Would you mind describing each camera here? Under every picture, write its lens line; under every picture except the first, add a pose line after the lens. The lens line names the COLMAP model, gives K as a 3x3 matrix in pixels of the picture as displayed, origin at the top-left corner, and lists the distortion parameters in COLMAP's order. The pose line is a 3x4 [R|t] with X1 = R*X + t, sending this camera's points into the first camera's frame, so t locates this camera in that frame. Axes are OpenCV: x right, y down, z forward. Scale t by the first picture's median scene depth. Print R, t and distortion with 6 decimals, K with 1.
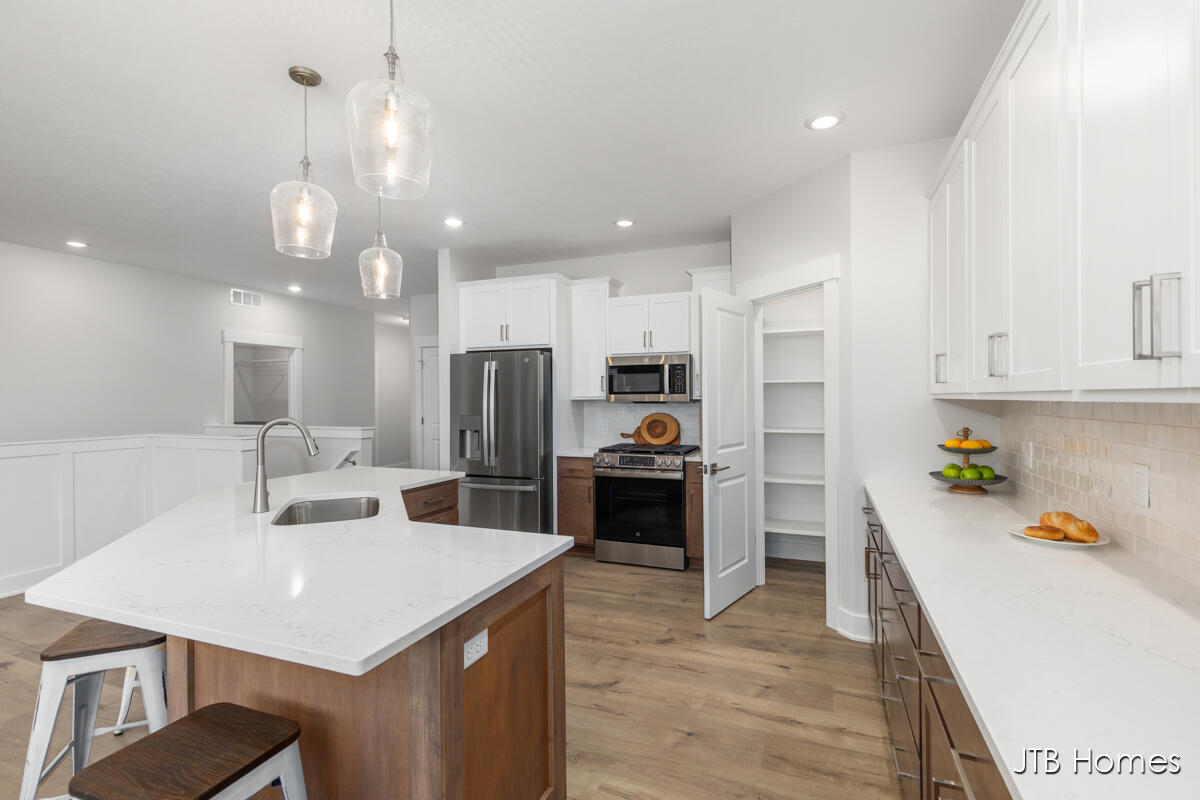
lens RADIAL K [[538.7, 0, 599.8], [0, 538.7, 399.8], [0, 0, 1]] dist [0.003408, -0.000538]
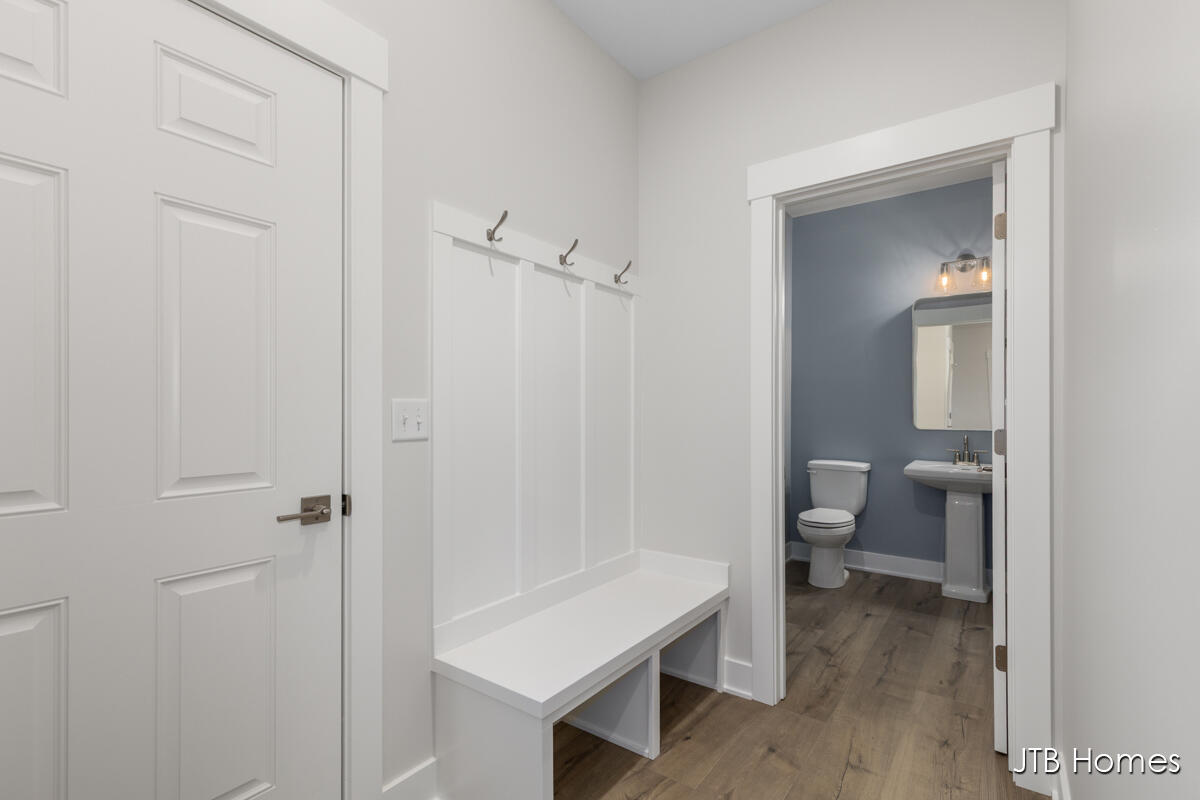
lens RADIAL K [[507.0, 0, 610.2], [0, 507.0, 409.7], [0, 0, 1]] dist [-0.000199, 0.000046]
pose [[0.274641, 0.005850, 0.961529, -0.838882], [-0.010252, 0.999942, -0.003155, 0.042716], [-0.961492, -0.008991, 0.274685, 1.148570]]
